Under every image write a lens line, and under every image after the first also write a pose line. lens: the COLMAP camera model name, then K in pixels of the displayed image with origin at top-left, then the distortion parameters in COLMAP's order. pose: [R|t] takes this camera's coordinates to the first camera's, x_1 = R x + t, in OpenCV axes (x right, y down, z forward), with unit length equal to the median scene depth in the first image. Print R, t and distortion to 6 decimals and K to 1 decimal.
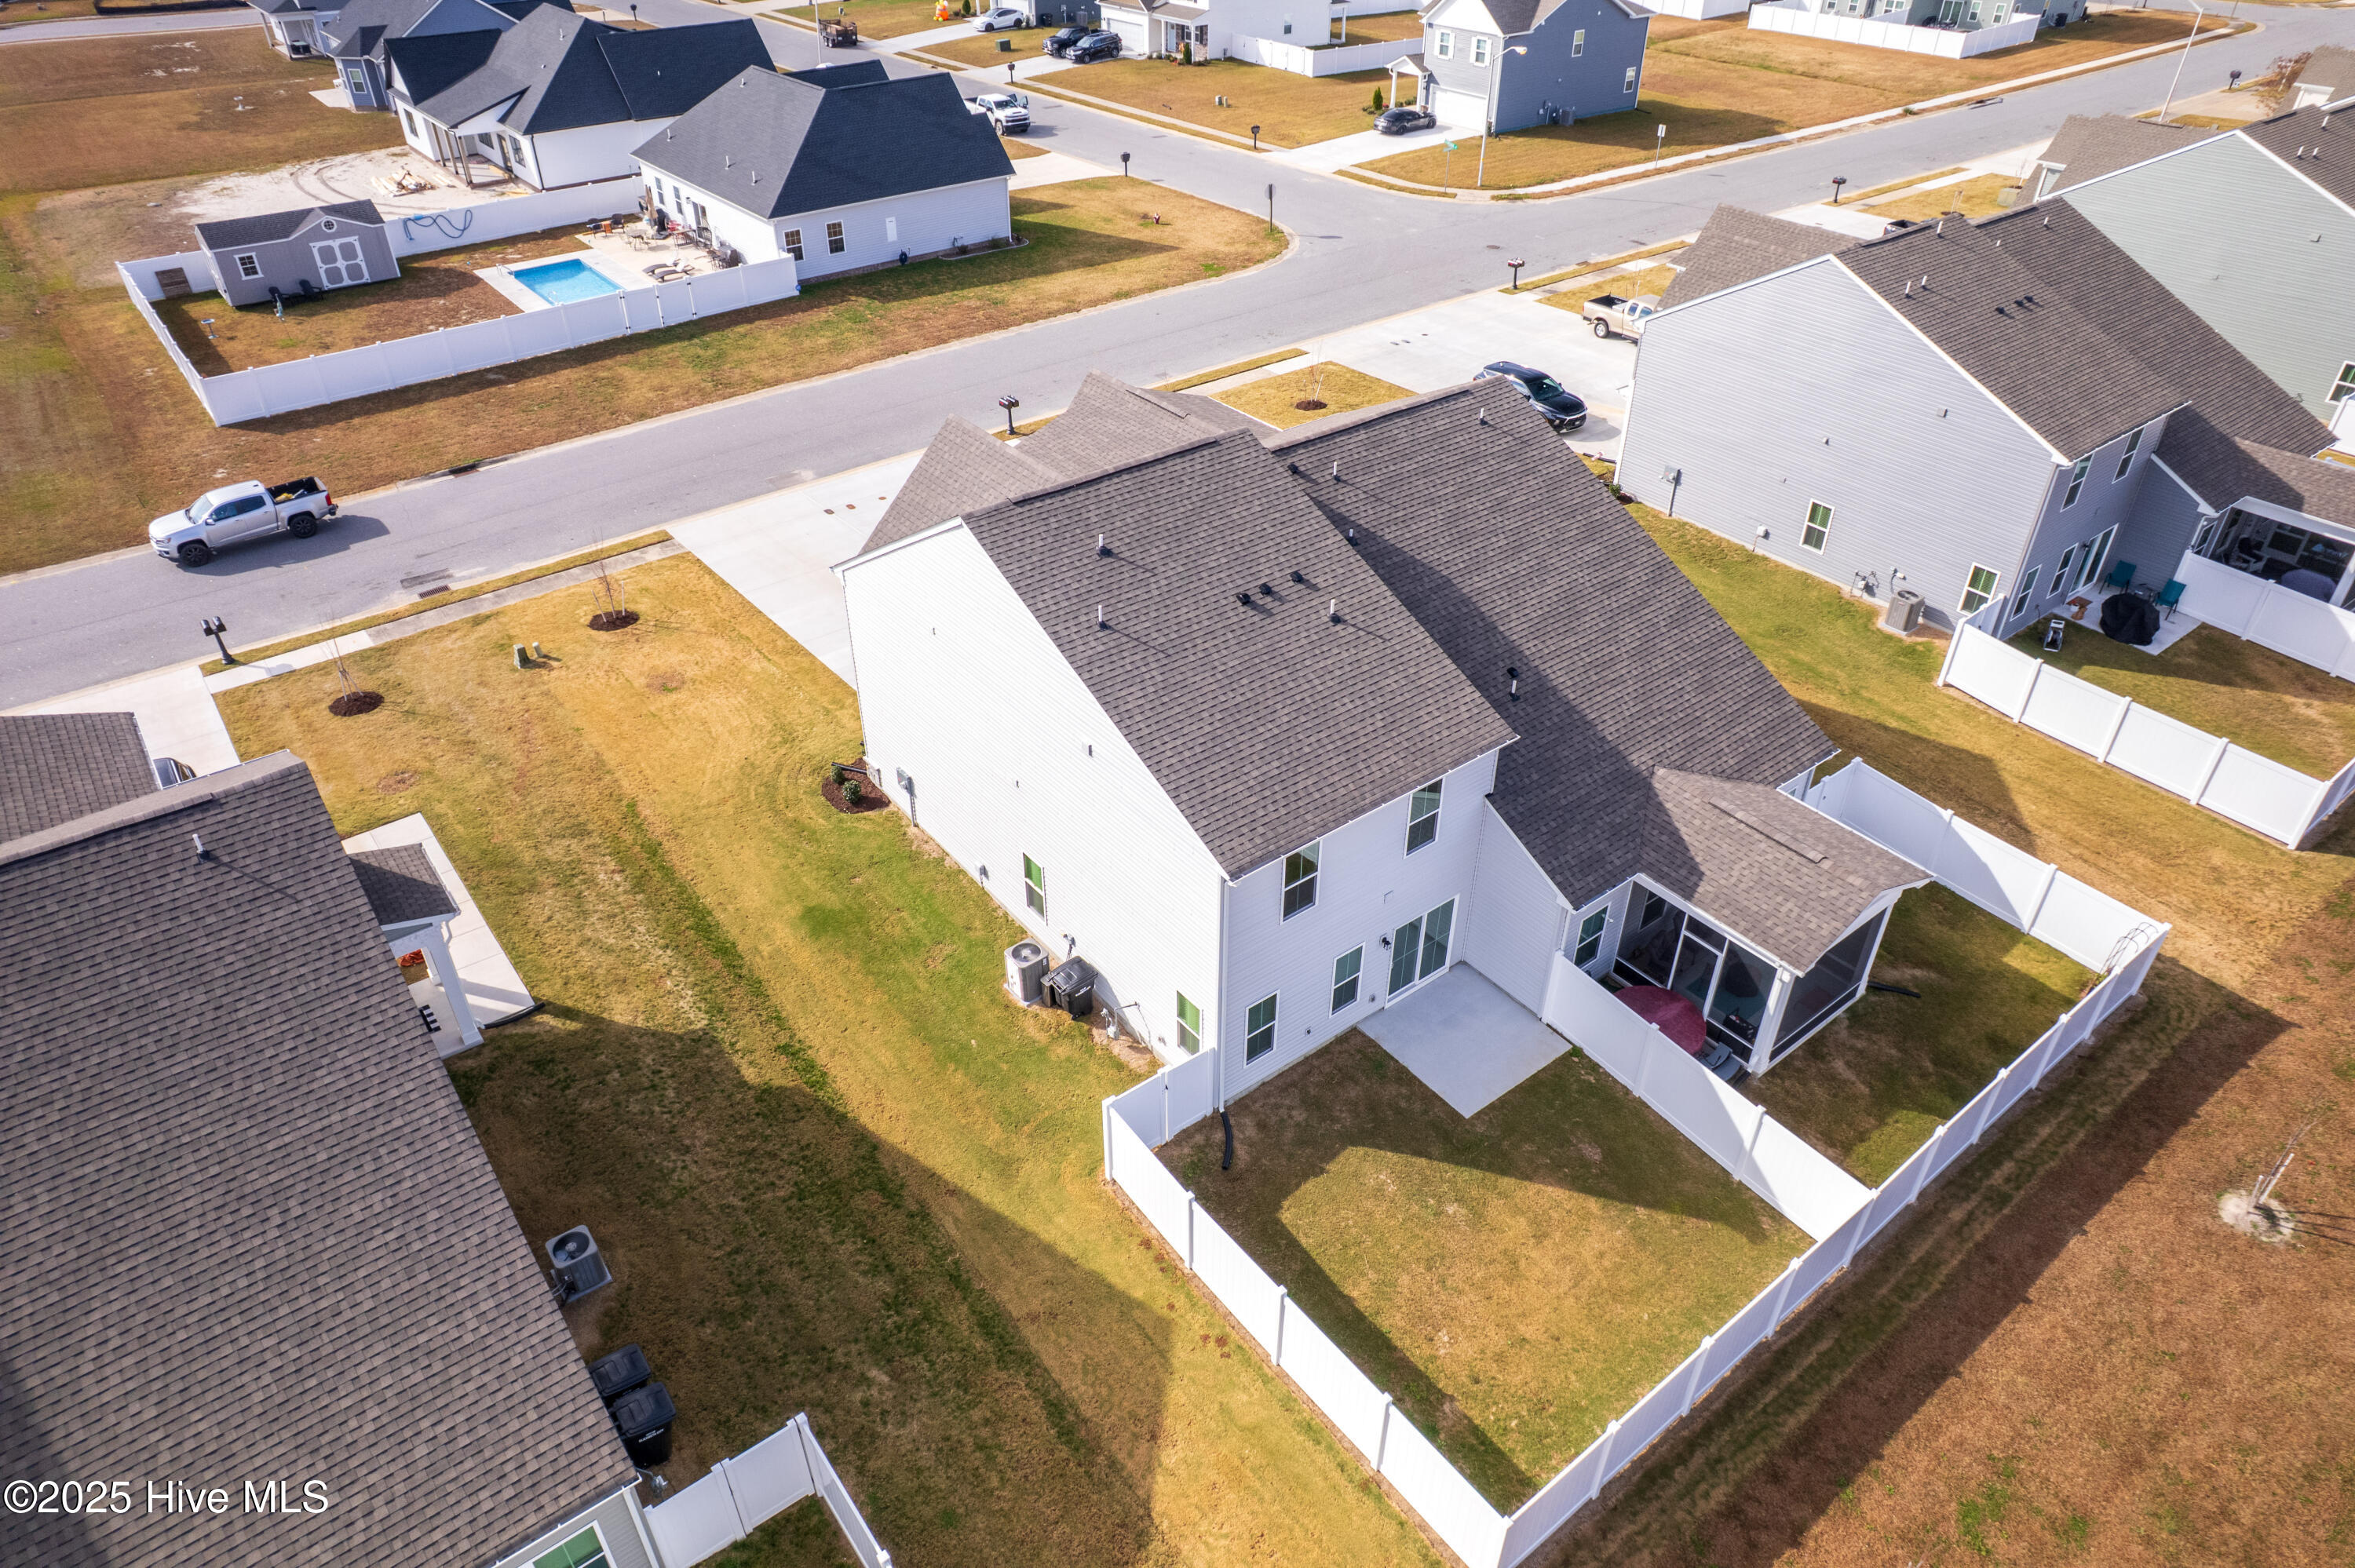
lens RADIAL K [[1509.4, 0, 1178.4], [0, 1509.4, 776.7], [0, 0, 1]] dist [-0.075243, 0.069546]
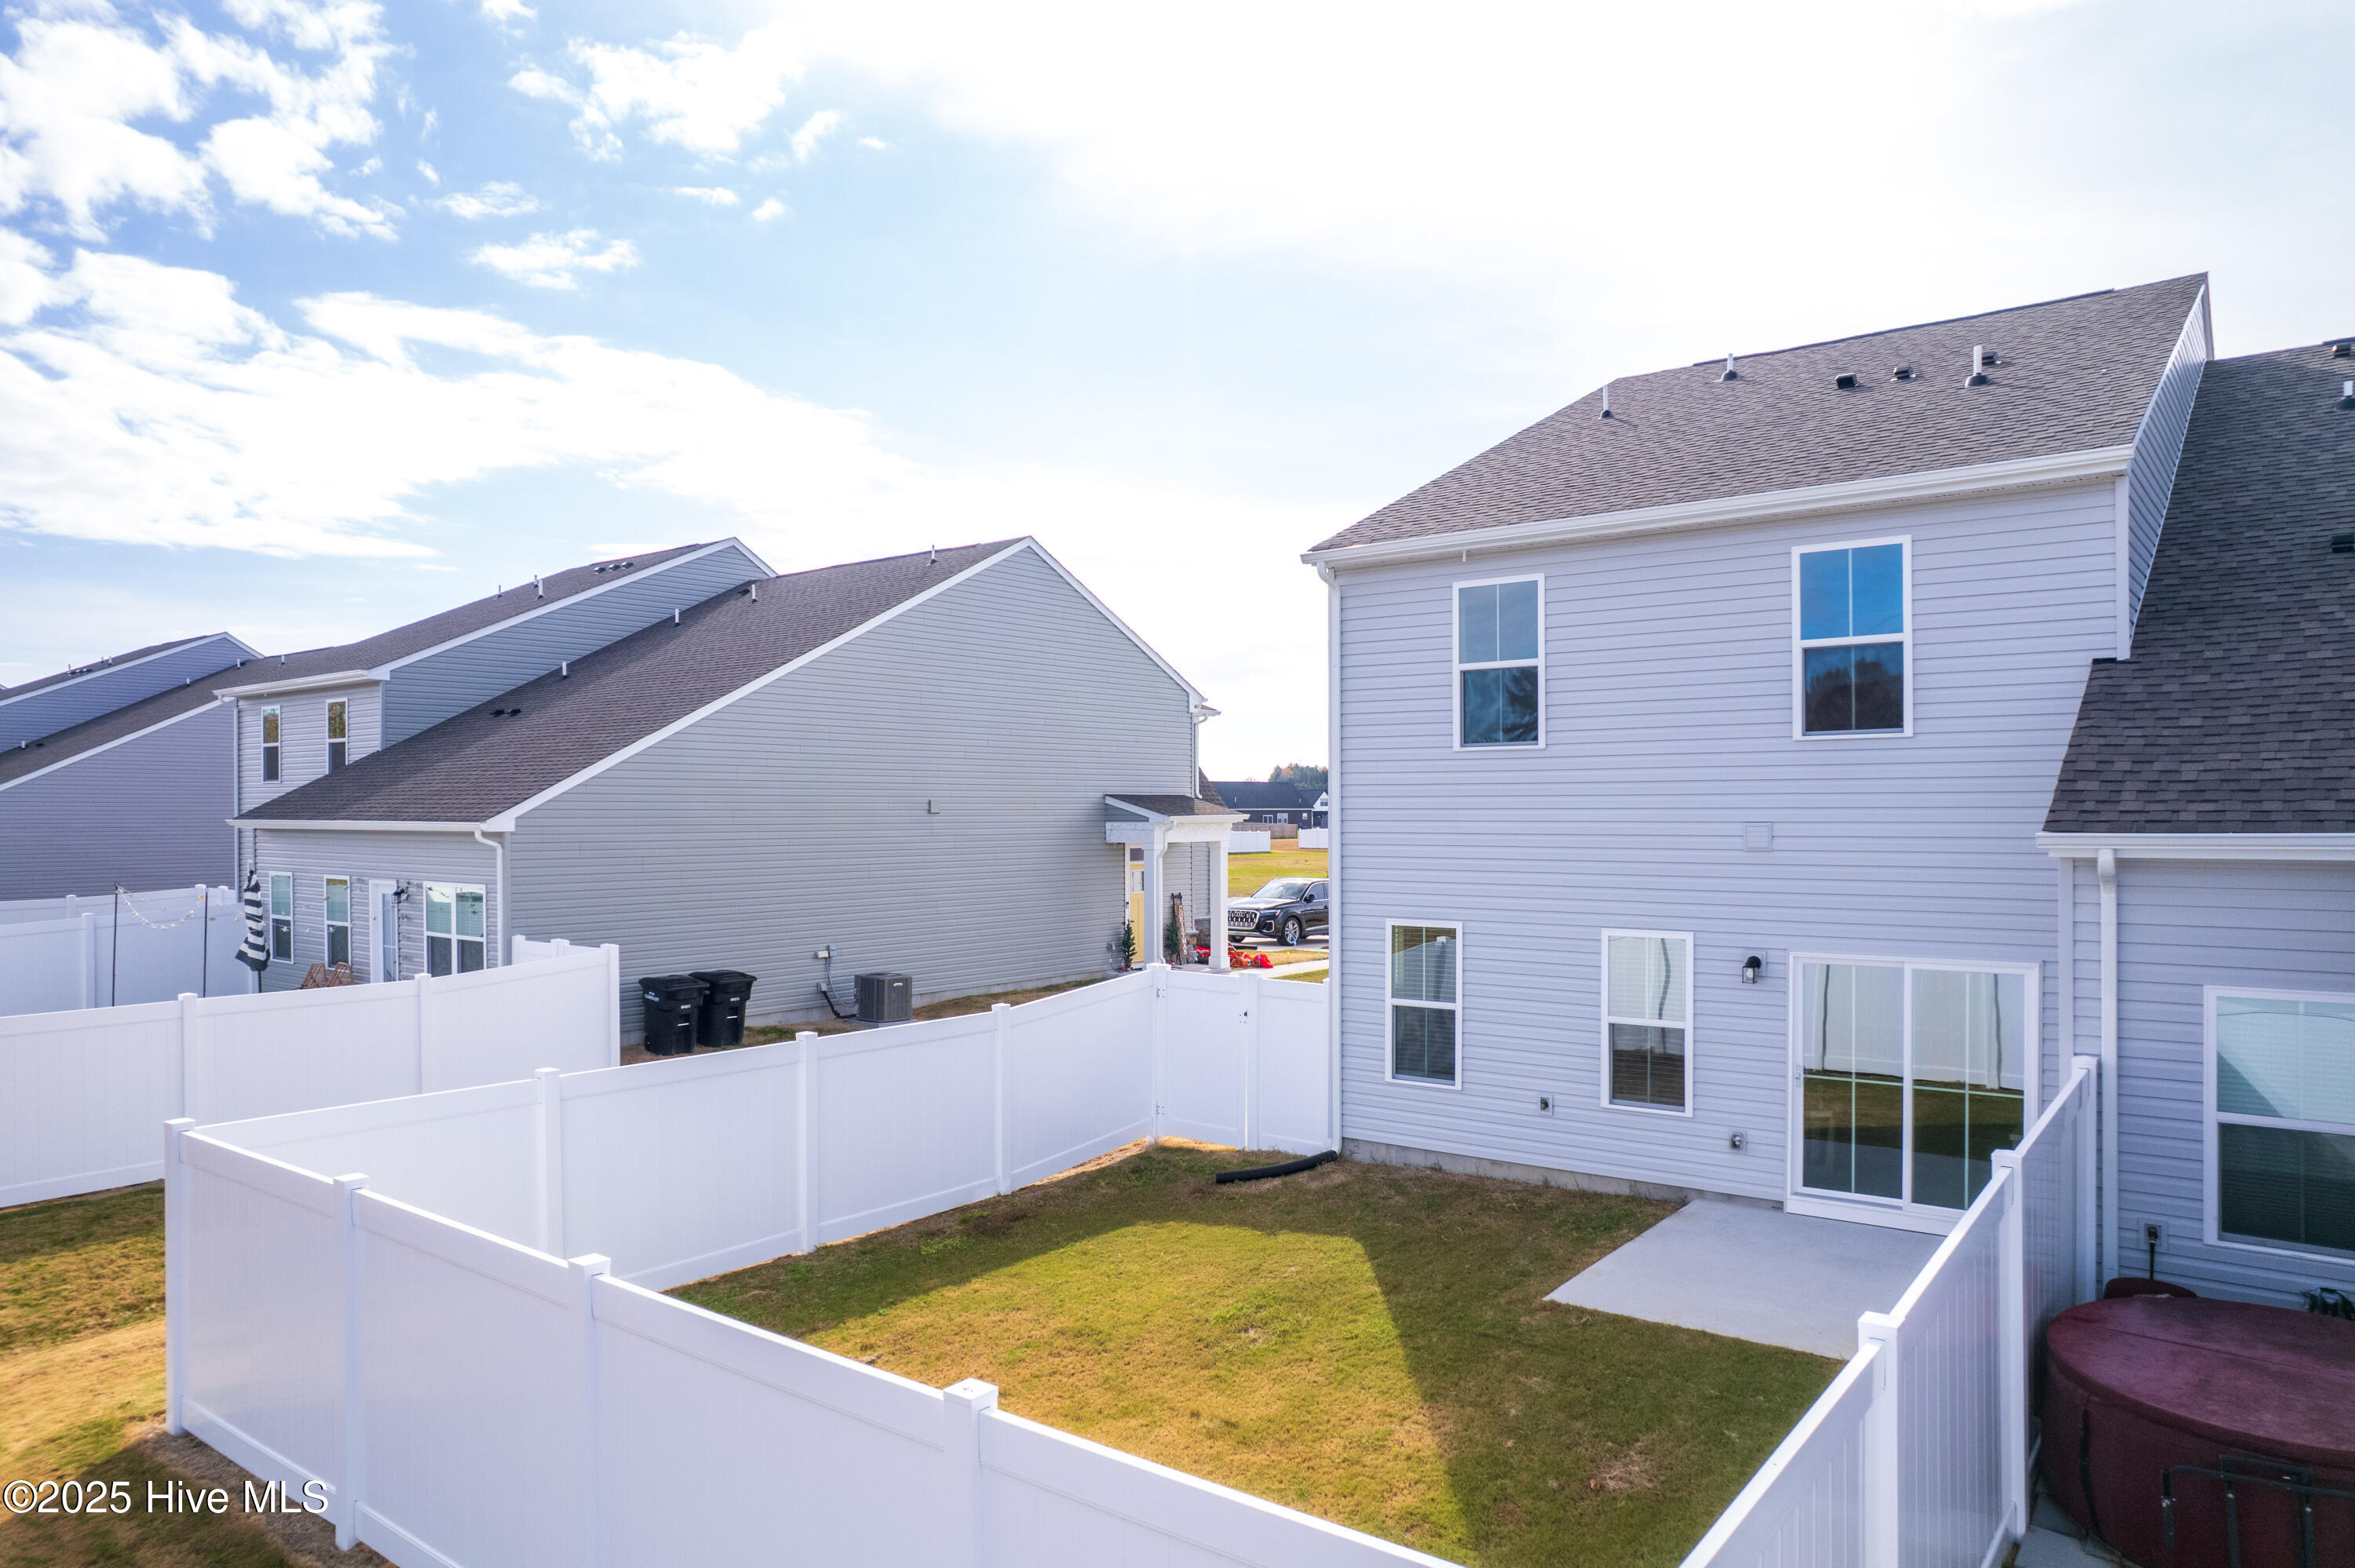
lens RADIAL K [[1511.8, 0, 1182.3], [0, 1511.8, 823.9], [0, 0, 1]] dist [-0.044027, -0.000268]
pose [[0.251931, 0.007265, -0.967718, 0.422400], [-0.555518, 0.819894, -0.138466, 0.187249], [0.792420, 0.572469, 0.210593, 0.633851]]
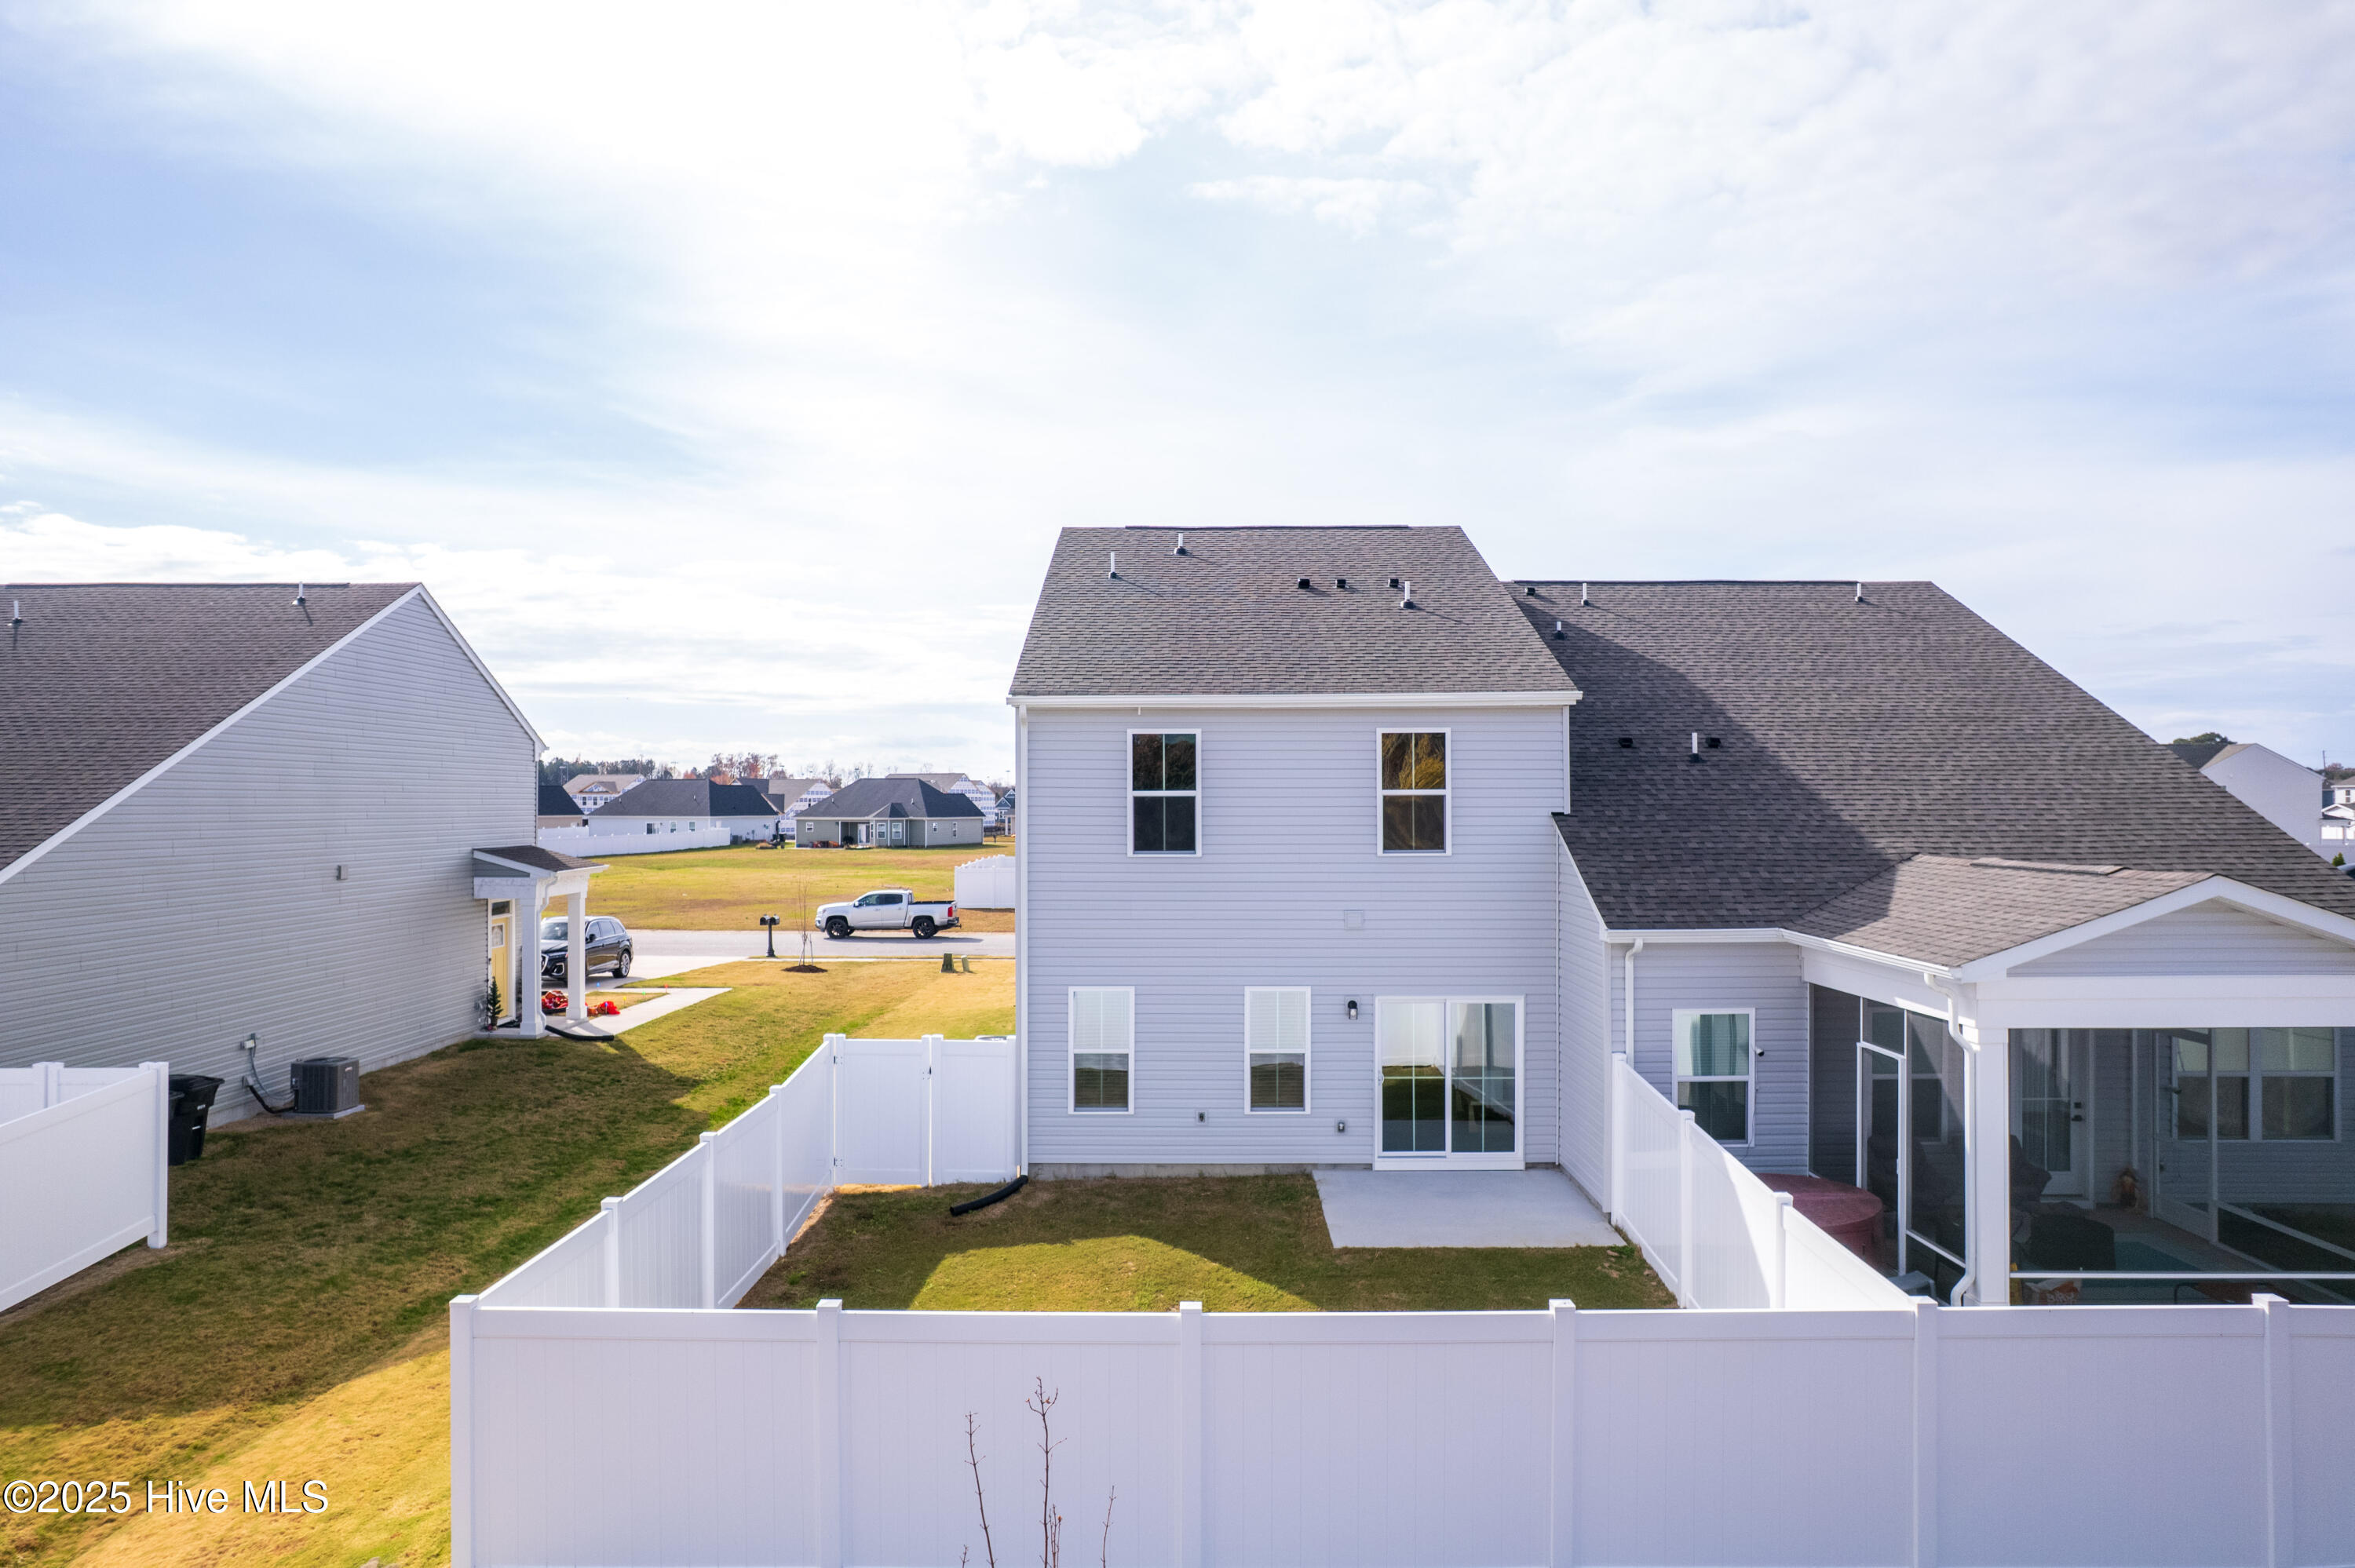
lens RADIAL K [[1520.0, 0, 1173.0], [0, 1520.0, 783.2], [0, 0, 1]] dist [-0.067580, 0.073899]
pose [[0.783531, -0.009086, -0.621286, 0.395374], [-0.357331, 0.811417, -0.462512, 0.295308], [0.508324, 0.584397, 0.632524, 0.420448]]
